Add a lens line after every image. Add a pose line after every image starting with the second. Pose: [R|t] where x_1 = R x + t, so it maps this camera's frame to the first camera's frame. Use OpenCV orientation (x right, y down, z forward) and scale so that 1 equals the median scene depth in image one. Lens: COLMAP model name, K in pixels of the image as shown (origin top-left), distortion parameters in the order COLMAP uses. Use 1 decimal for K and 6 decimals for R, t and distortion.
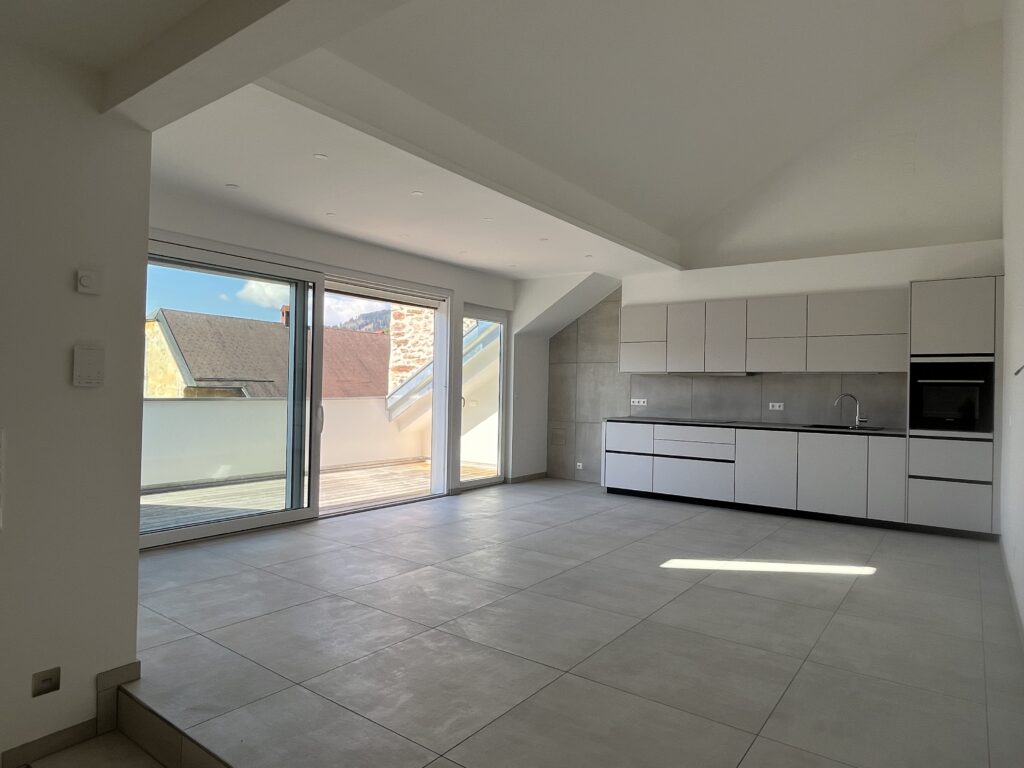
lens RADIAL K [[622.2, 0, 510.7], [0, 622.2, 388.8], [0, 0, 1]] dist [0.005295, 0.000379]
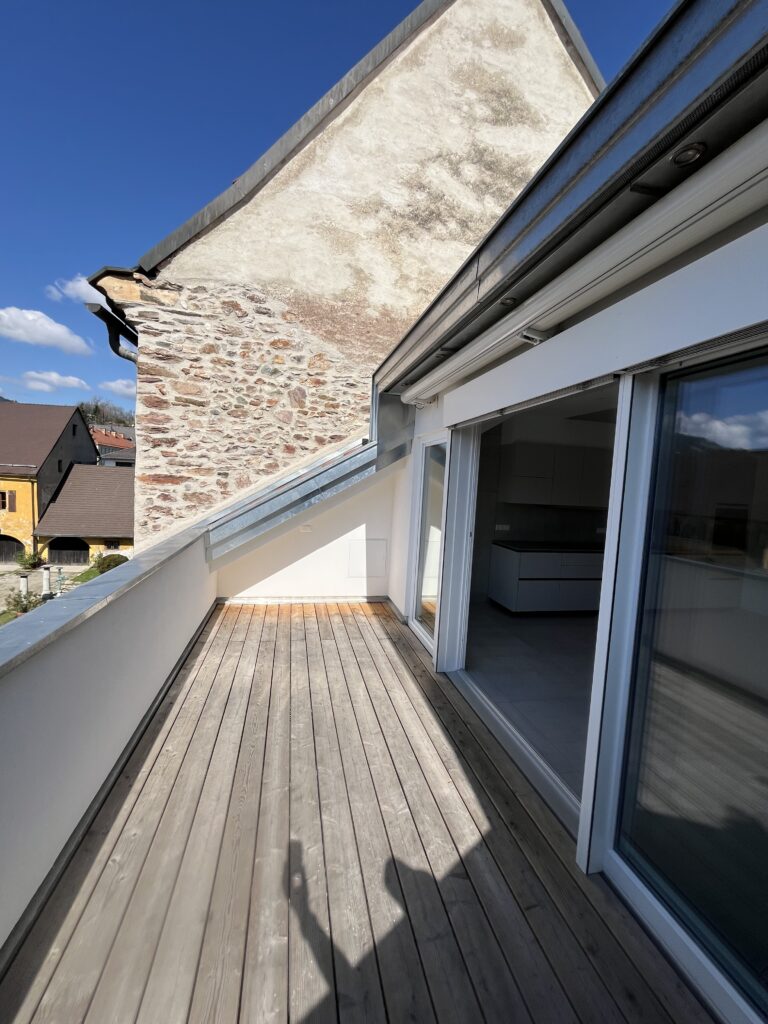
lens RADIAL K [[415.1, 0, 381.9], [0, 415.1, 513.2], [0, 0, 1]] dist [0.000342, 0.000036]
pose [[0.656680, -0.036423, 0.753289, -0.484282], [-0.040654, 0.995671, 0.083583, -0.056577], [-0.753073, -0.085511, 0.652357, 0.649702]]
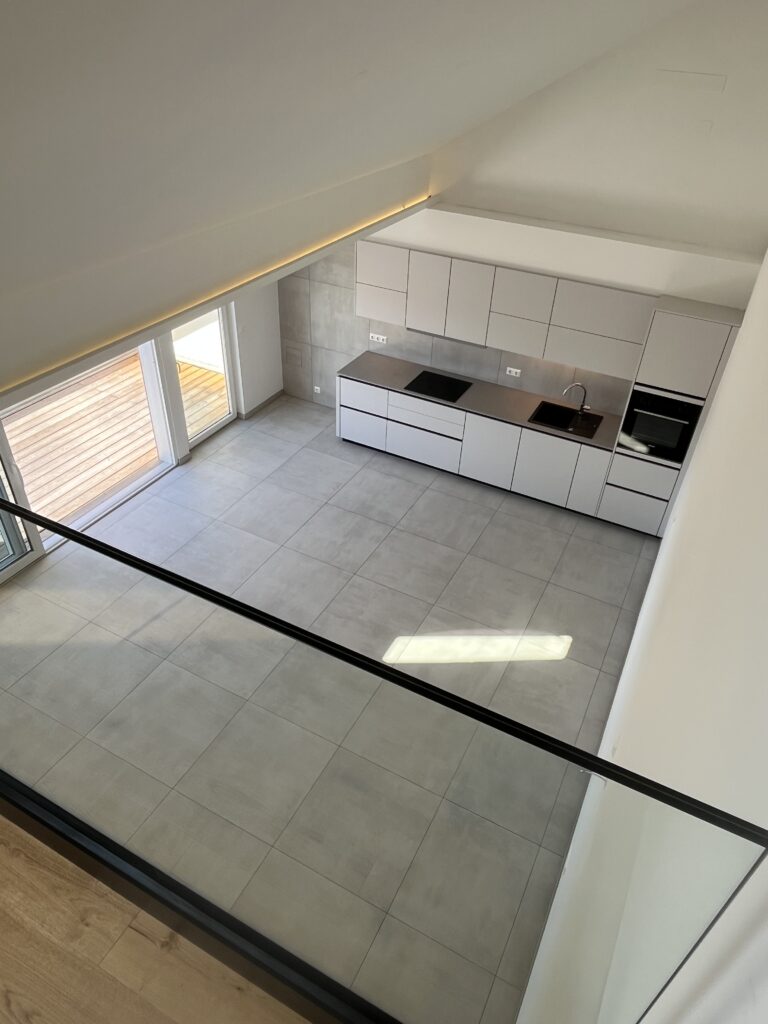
lens RADIAL K [[673.7, 0, 387.5], [0, 673.7, 506.4], [0, 0, 1]] dist [0.007408, 0.001644]
pose [[0.987809, -0.072777, 0.137614, 0.063434], [-0.024733, 0.799396, 0.600295, -0.360706], [-0.153696, -0.596381, 0.787850, 0.069790]]
